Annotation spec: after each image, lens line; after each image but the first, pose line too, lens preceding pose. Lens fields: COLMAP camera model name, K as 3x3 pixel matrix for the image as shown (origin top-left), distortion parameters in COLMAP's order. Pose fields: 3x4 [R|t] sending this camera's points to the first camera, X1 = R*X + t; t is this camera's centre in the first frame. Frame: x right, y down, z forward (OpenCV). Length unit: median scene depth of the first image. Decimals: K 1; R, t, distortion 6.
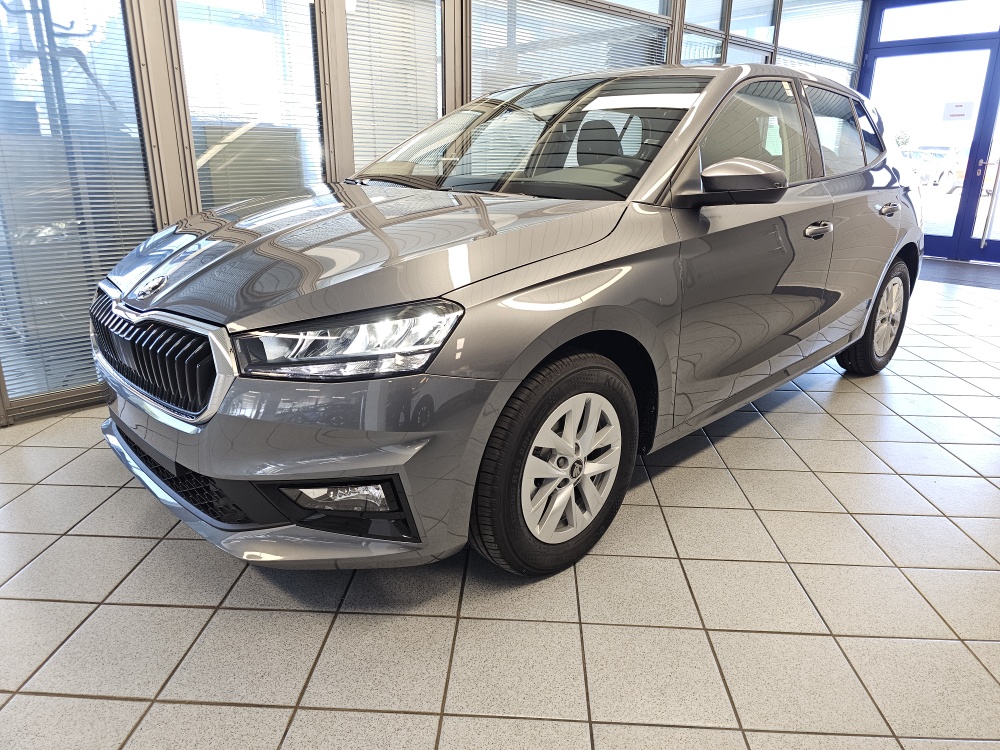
lens RADIAL K [[678.5, 0, 487.4], [0, 678.5, 360.5], [0, 0, 1]] dist [0.077242, -0.076916]
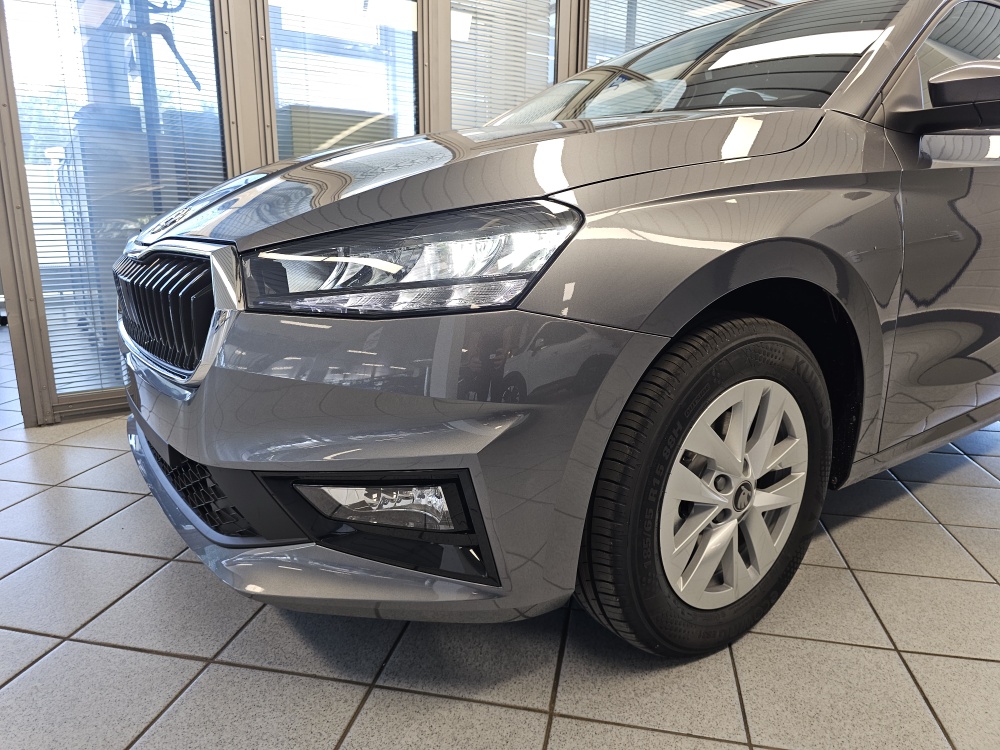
lens RADIAL K [[678.5, 0, 487.4], [0, 678.5, 360.5], [0, 0, 1]] dist [0.077242, -0.076916]
pose [[0.988751, 0.031171, -0.146287, -0.020956], [-0.043826, 0.995493, -0.084101, 0.100231], [0.143006, 0.089567, 0.985661, 0.315308]]
